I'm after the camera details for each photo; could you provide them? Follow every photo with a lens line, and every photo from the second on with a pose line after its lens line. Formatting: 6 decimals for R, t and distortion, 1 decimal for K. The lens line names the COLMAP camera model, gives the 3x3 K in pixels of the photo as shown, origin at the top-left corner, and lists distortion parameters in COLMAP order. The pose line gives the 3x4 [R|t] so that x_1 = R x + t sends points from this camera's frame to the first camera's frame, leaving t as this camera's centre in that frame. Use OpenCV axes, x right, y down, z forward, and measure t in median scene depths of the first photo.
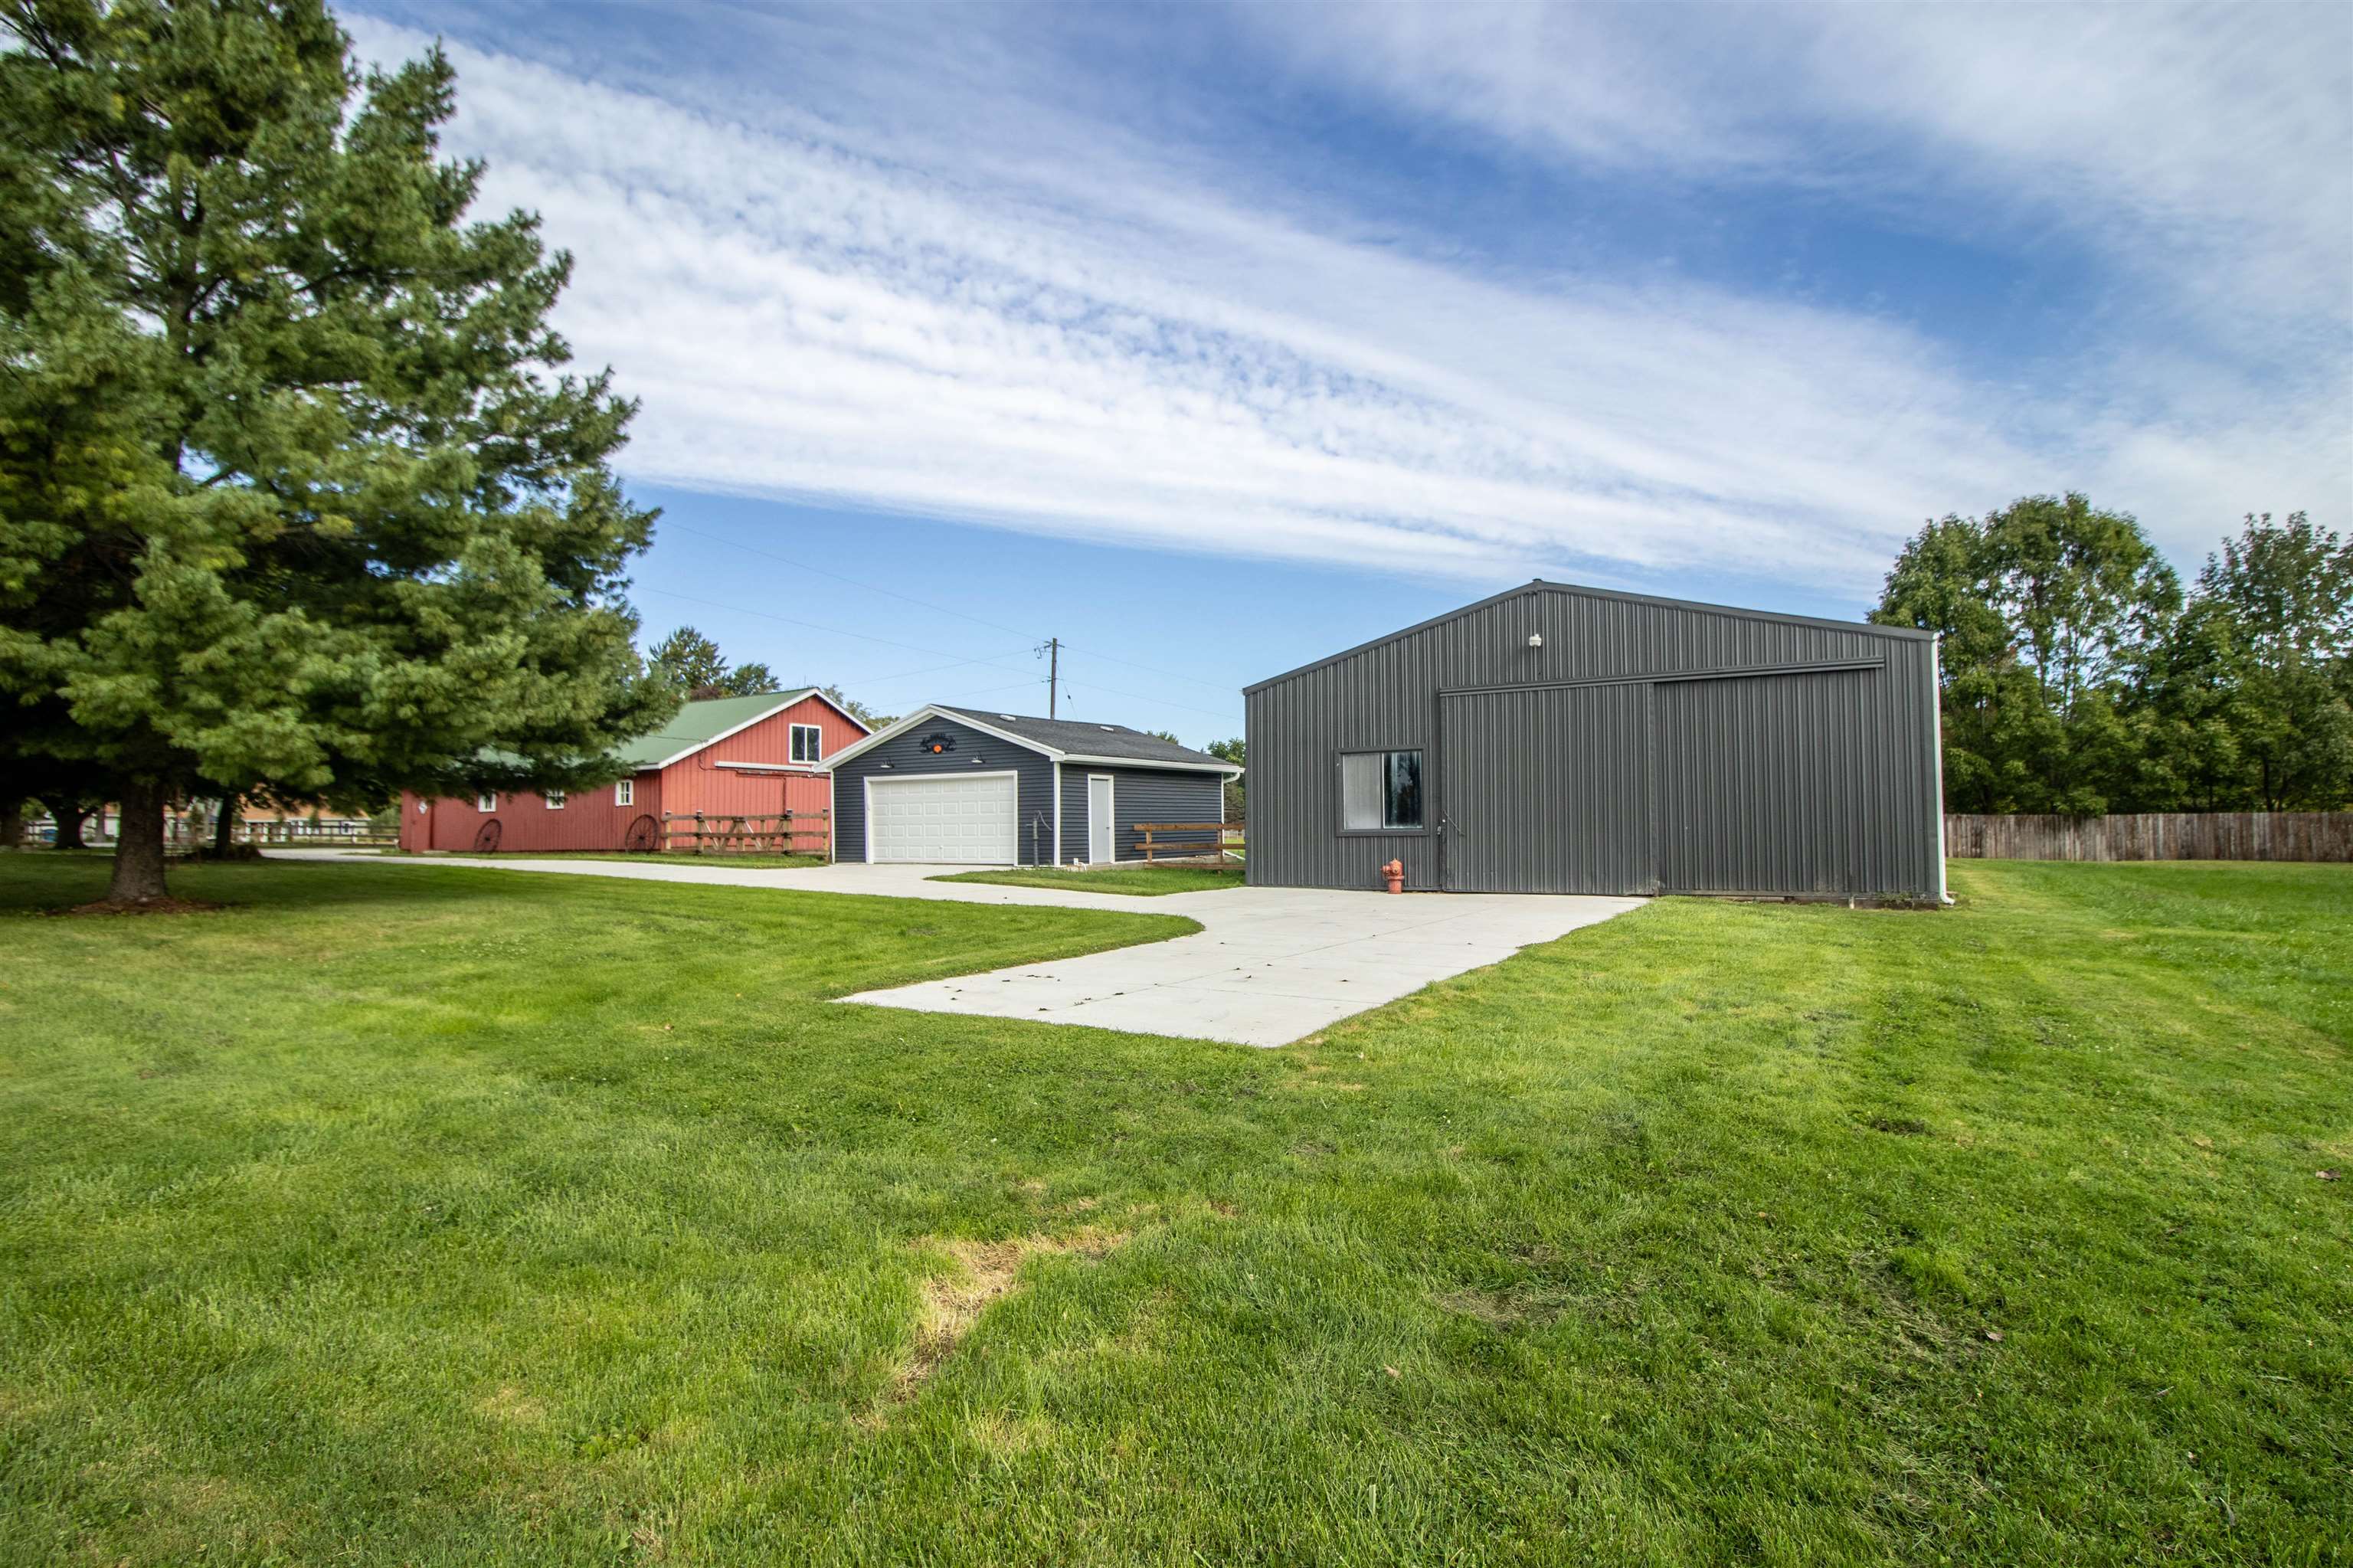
lens RADIAL K [[1140.8, 0, 1176.5], [0, 1140.8, 784.0], [0, 0, 1]] dist [0.003983, -0.016181]
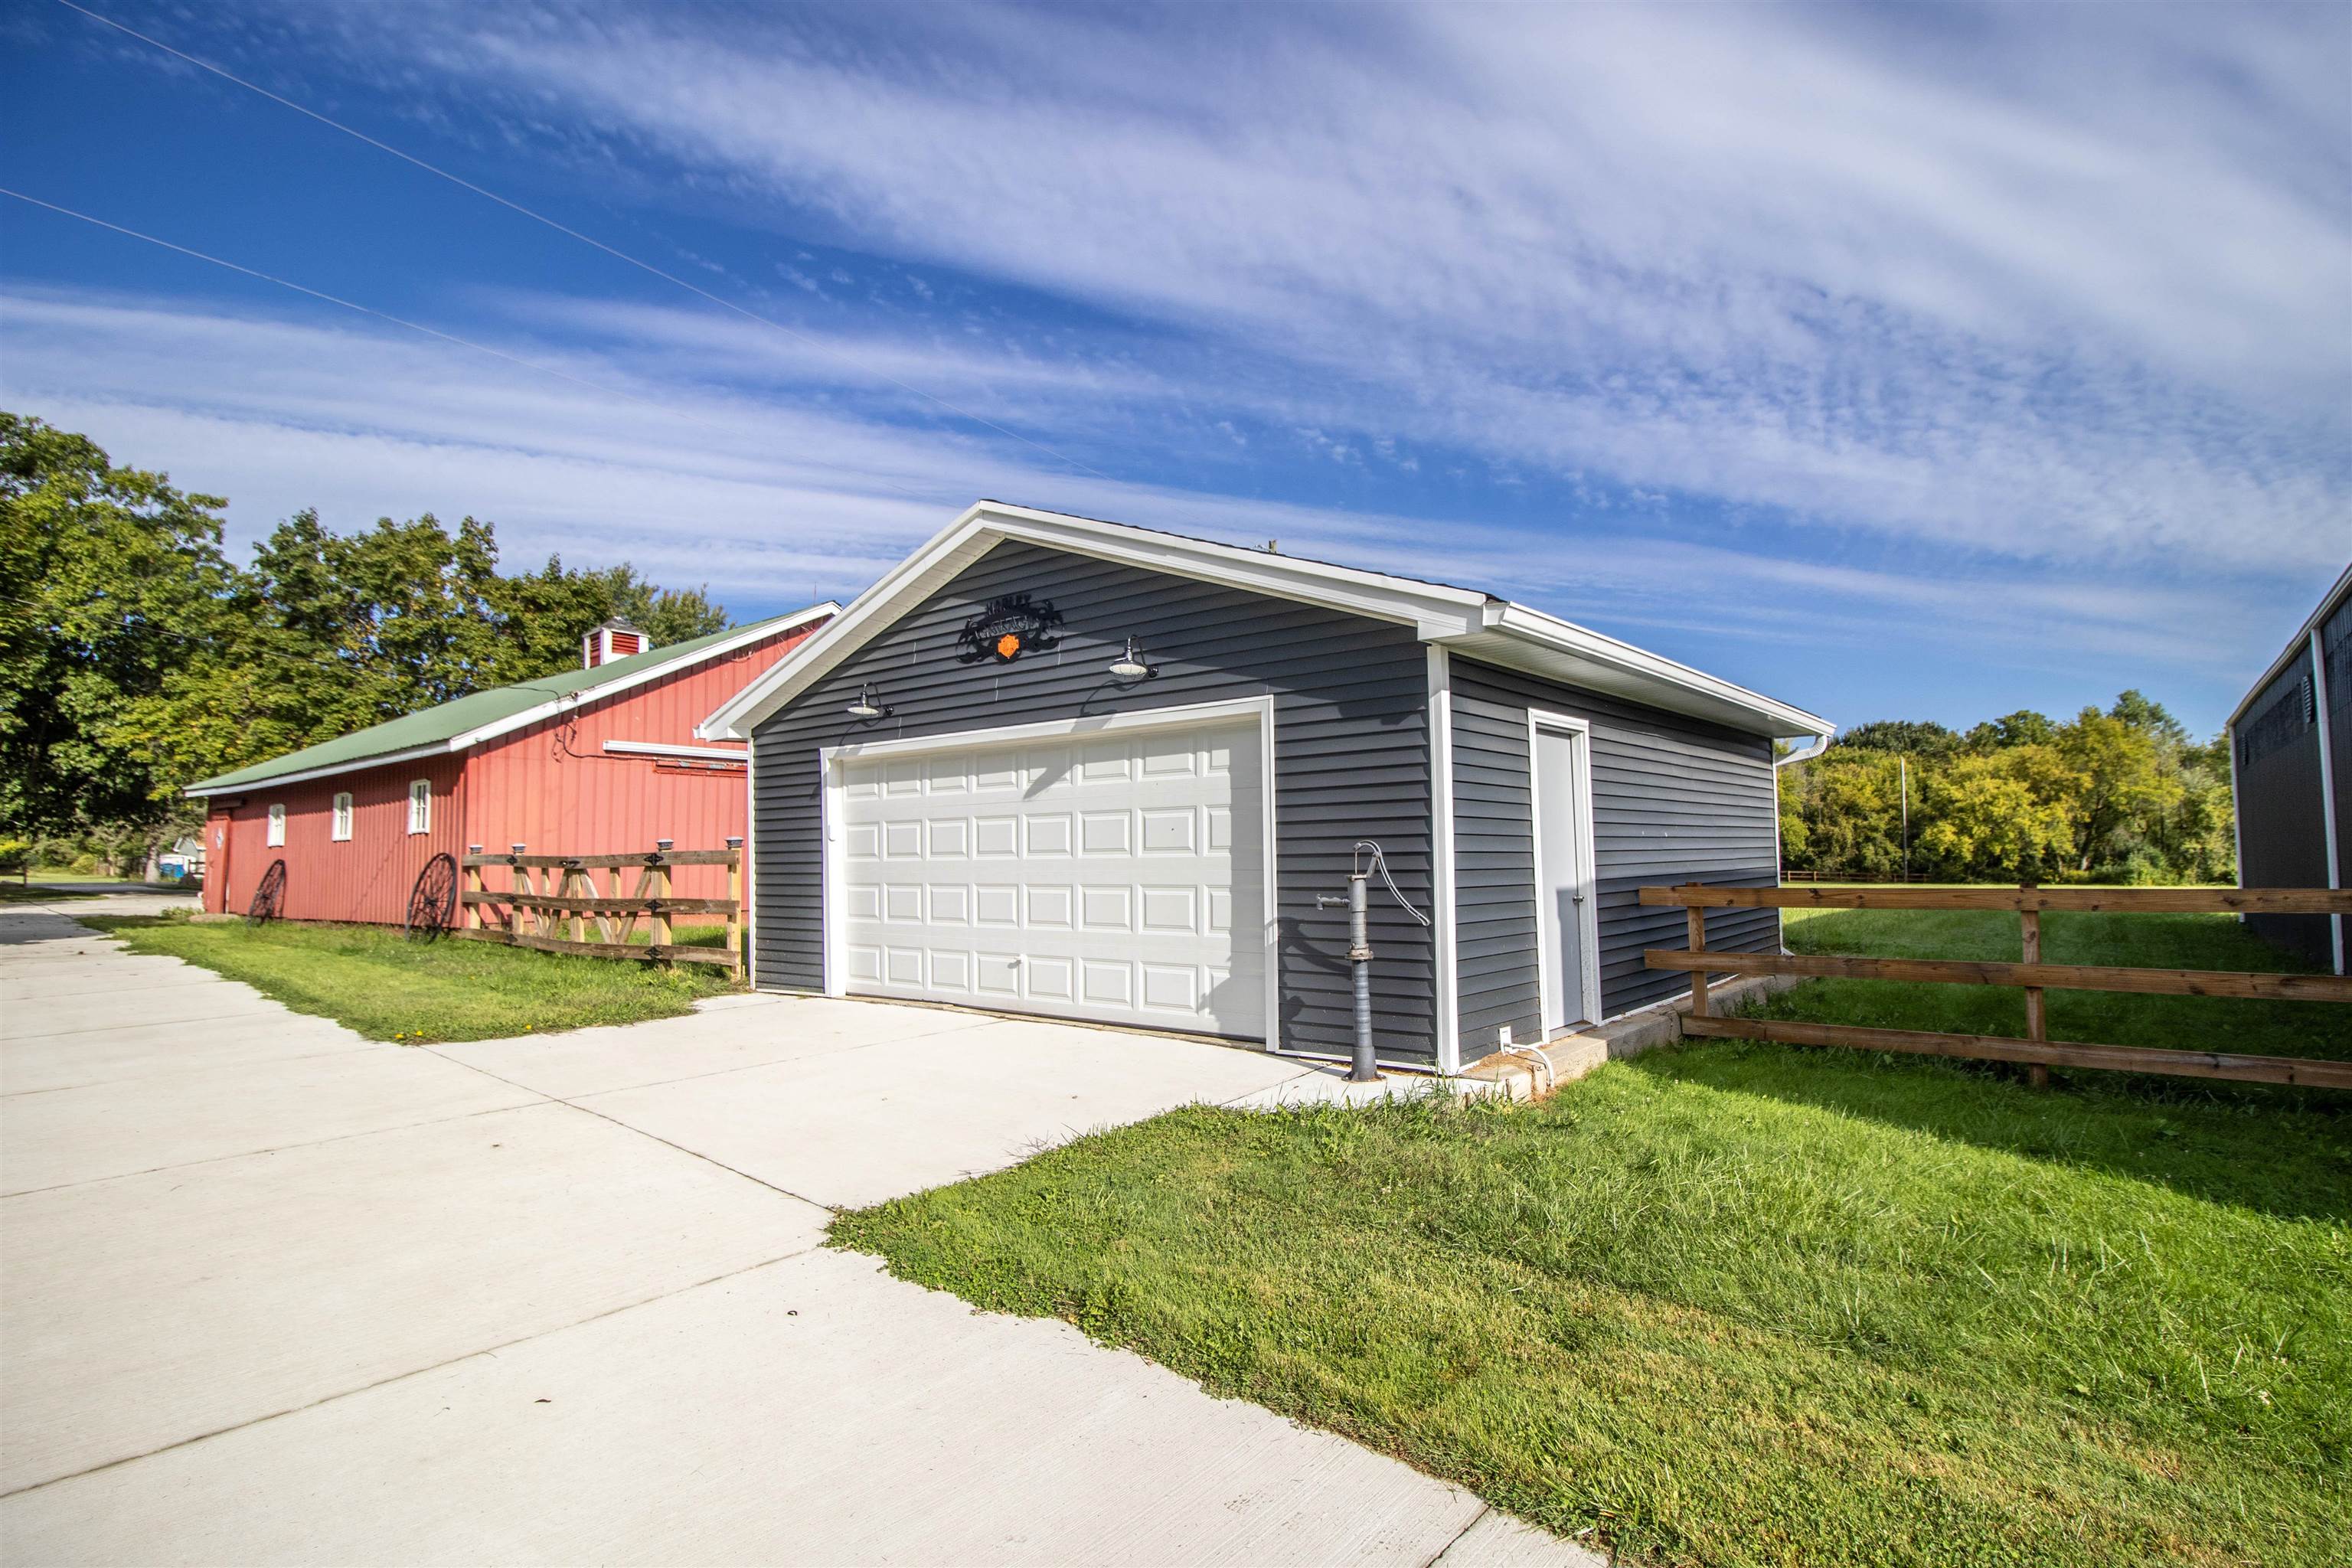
lens RADIAL K [[1107.7, 0, 1173.4], [0, 1107.7, 810.9], [0, 0, 1]] dist [-0.000514, -0.012222]
pose [[0.986606, -0.010224, -0.162801, -0.110733], [0.010708, 0.999940, 0.002093, 0.013367], [0.162769, -0.003808, 0.986657, 0.675268]]
